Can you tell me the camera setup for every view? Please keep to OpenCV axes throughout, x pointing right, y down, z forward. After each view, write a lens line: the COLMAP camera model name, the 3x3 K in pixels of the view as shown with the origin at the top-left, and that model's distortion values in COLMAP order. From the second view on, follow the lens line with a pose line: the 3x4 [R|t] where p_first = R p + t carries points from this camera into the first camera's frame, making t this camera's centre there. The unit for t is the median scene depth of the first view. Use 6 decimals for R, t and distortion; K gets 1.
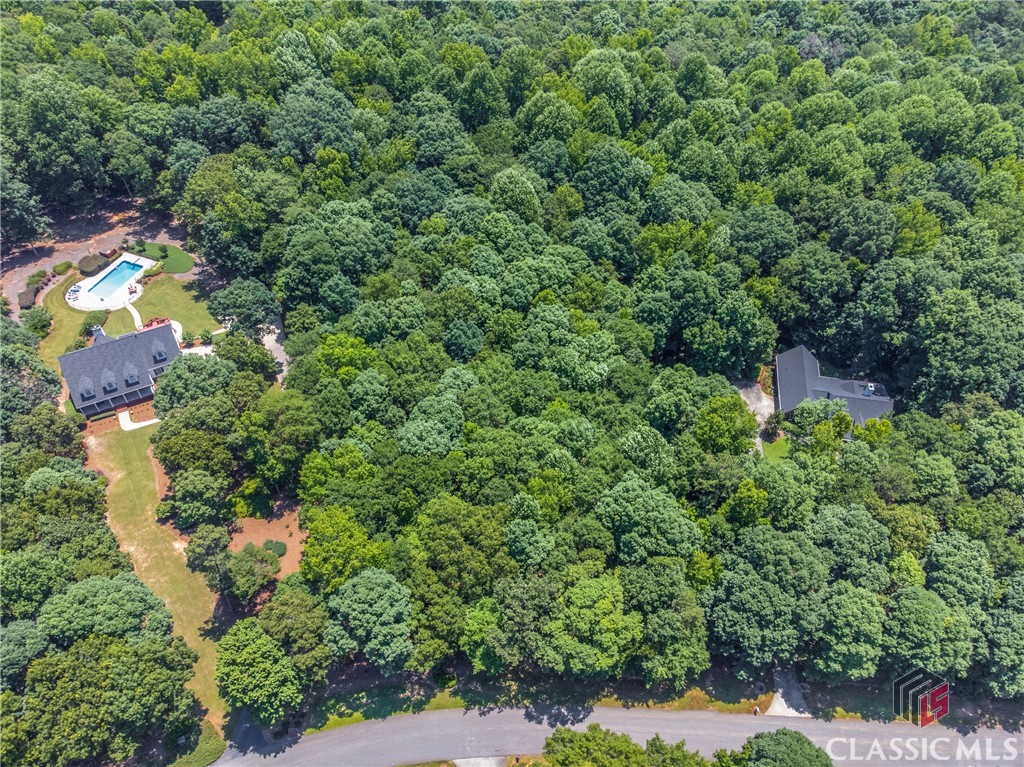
lens RADIAL K [[764.4, 0, 512.4], [0, 764.4, 388.5], [0, 0, 1]] dist [-0.021366, 0.054852]
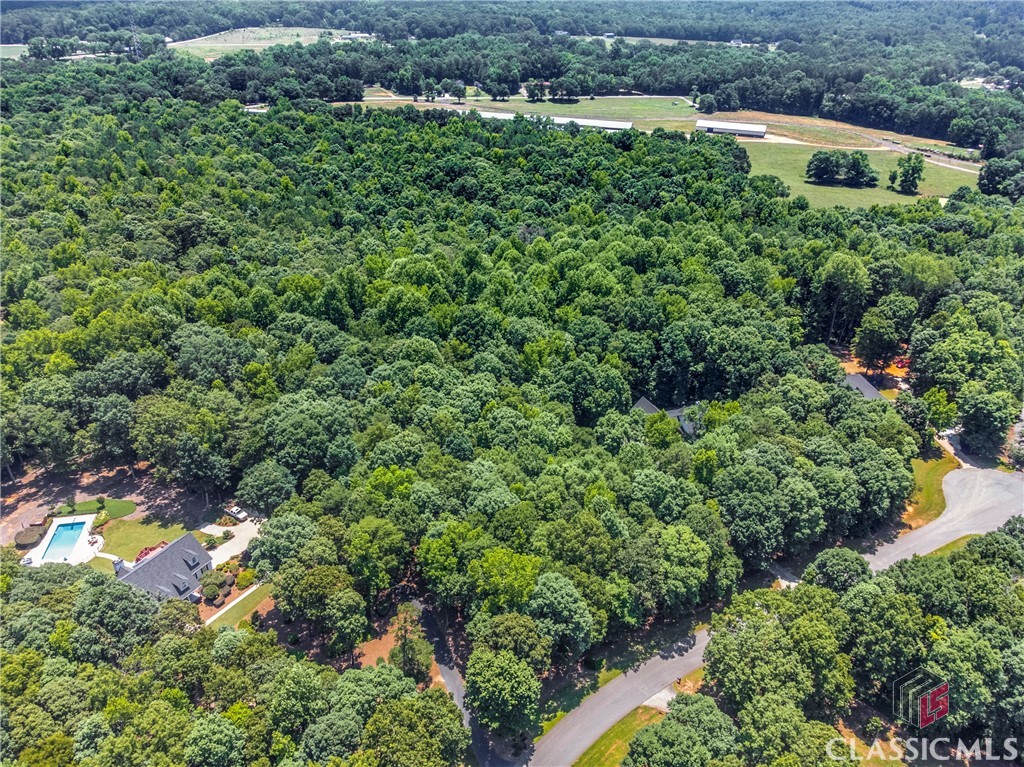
lens RADIAL K [[767.6, 0, 512.0], [0, 767.6, 383.5], [0, 0, 1]] dist [0.006625, 0.001883]
pose [[0.846506, -0.263326, 0.462696, -0.498682], [0.394895, 0.893458, -0.213986, 0.134834], [-0.357051, 0.363857, 0.860304, -0.160386]]
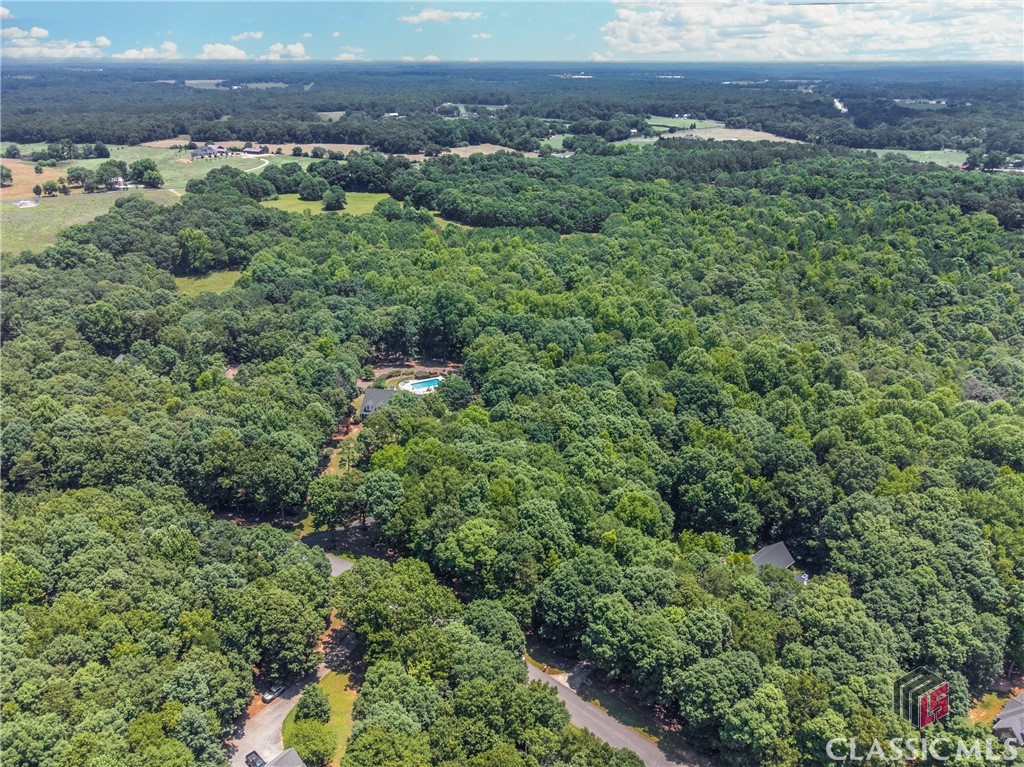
lens RADIAL K [[755.2, 0, 497.4], [0, 755.2, 411.6], [0, 0, 1]] dist [0.007913, 0.000493]
pose [[0.776926, 0.260610, -0.573122, 0.695620], [-0.468229, 0.847721, -0.249258, 0.300336], [0.420889, 0.462008, 0.780642, -0.282747]]
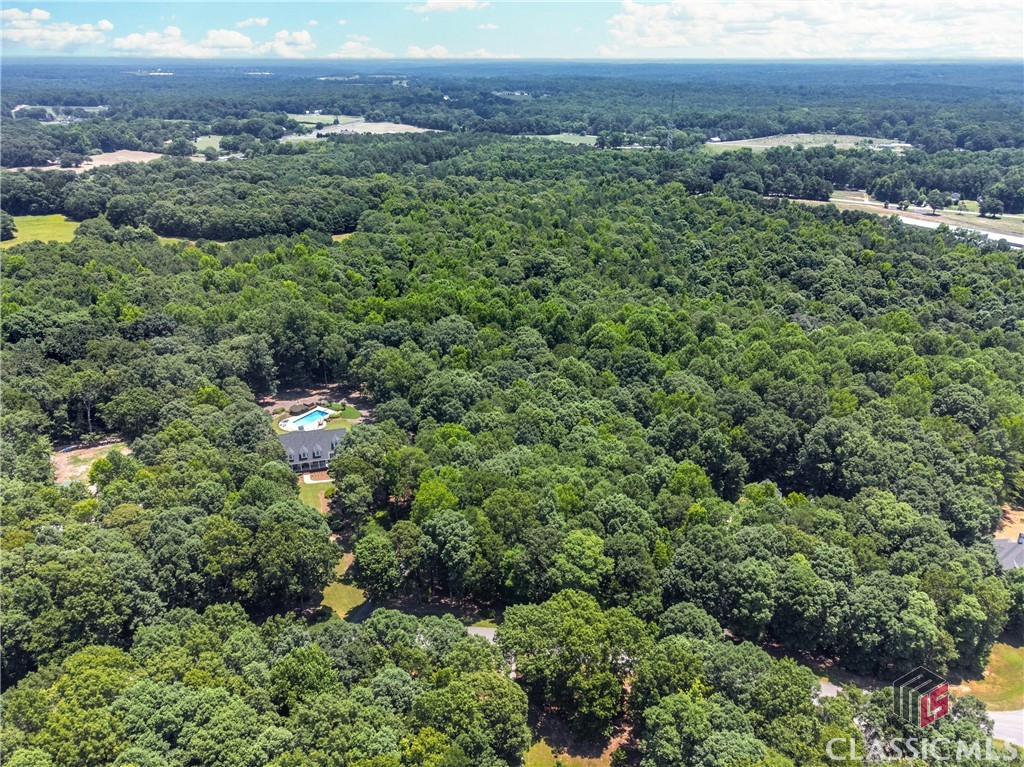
lens RADIAL K [[767.6, 0, 512.0], [0, 767.6, 383.5], [0, 0, 1]] dist [0.006625, 0.001883]
pose [[0.986685, 0.057561, -0.152118, 0.122084], [-0.117135, 0.900359, -0.419085, 0.446601], [0.112837, 0.431324, 0.895113, -0.410140]]
